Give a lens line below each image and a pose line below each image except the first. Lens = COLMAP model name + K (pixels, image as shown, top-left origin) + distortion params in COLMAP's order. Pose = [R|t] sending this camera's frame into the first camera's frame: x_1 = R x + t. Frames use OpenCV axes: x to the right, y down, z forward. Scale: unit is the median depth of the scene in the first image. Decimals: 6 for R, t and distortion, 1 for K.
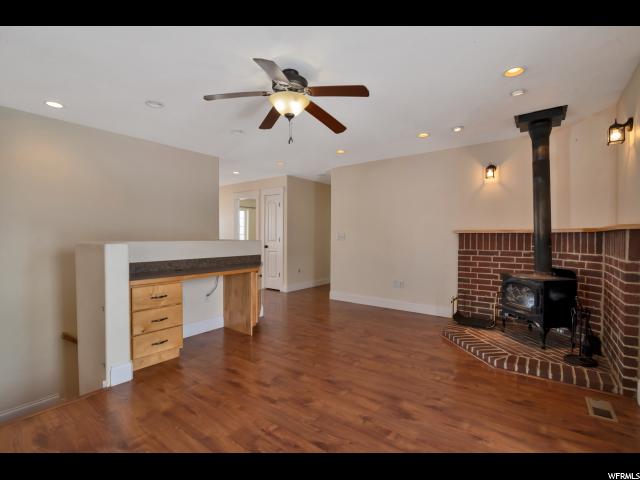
lens RADIAL K [[300.0, 0, 317.4], [0, 300.0, 239.1], [0, 0, 1]] dist [-0.020908, -0.000647]
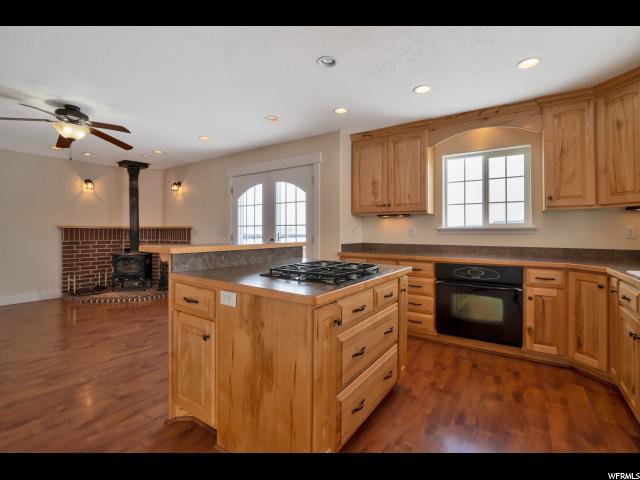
lens RADIAL K [[300.0, 0, 318.6], [0, 300.0, 229.7], [0, 0, 1]] dist [-0.020908, -0.000647]
pose [[-0.044432, 0.004358, 0.999003, -0.920182], [0.001671, 0.999989, -0.004288, -0.006937], [-0.999011, 0.001479, -0.044439, -0.020486]]
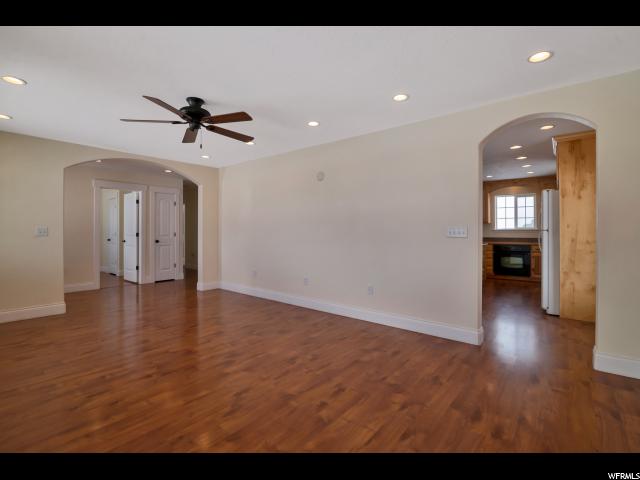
lens RADIAL K [[300.0, 0, 325.1], [0, 300.0, 233.3], [0, 0, 1]] dist [-0.020908, -0.000647]
pose [[0.034827, -0.001497, 0.999392, -2.134663], [0.006645, 0.999977, 0.001266, -0.000554], [-0.999371, 0.006596, 0.034836, 0.674895]]
